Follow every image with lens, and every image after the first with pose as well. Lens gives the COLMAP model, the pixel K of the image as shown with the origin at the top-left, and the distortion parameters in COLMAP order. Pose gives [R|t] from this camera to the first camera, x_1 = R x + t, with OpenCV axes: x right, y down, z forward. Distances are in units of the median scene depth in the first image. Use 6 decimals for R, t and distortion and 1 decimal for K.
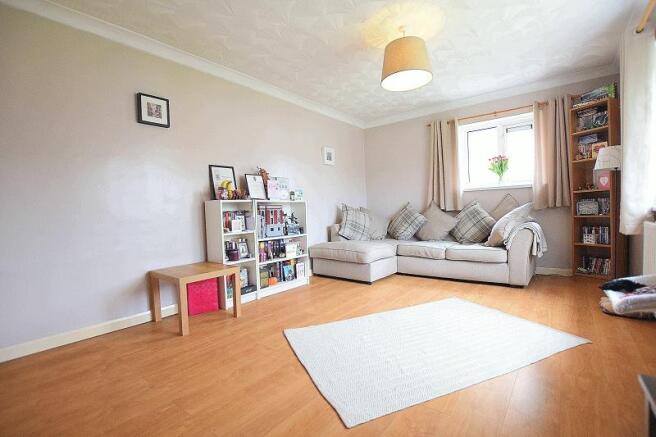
lens RADIAL K [[306.0, 0, 320.8], [0, 306.0, 218.6], [0, 0, 1]] dist [-0.030551, 0.000467]
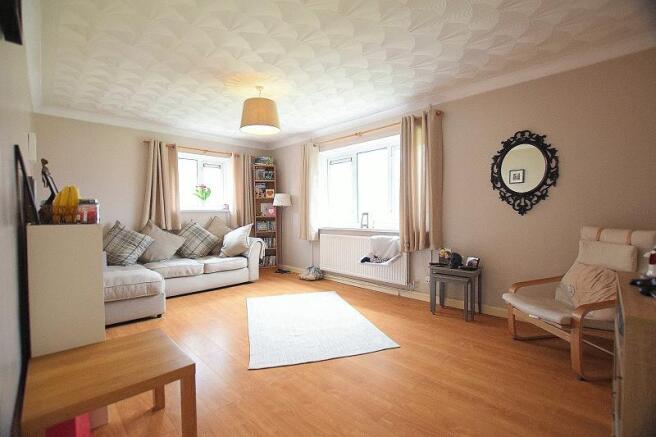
lens RADIAL K [[306.0, 0, 320.8], [0, 306.0, 218.6], [0, 0, 1]] dist [-0.030551, 0.000467]
pose [[0.091300, 0.009165, 0.995781, -0.741251], [0.026816, 0.999572, -0.011659, -0.050596], [-0.995462, 0.027767, 0.091015, 0.501272]]
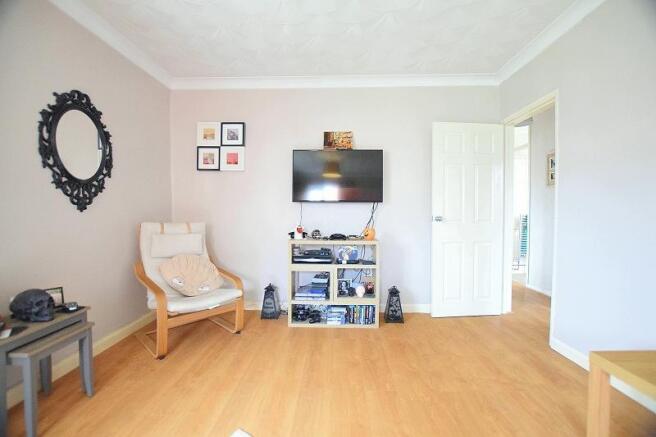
lens RADIAL K [[306.0, 0, 320.8], [0, 306.0, 218.6], [0, 0, 1]] dist [-0.030551, 0.000467]
pose [[-0.763087, 0.037605, -0.645201, 0.230082], [0.002232, 0.998453, 0.055554, -0.073829], [0.646292, 0.040952, -0.761991, 0.793772]]
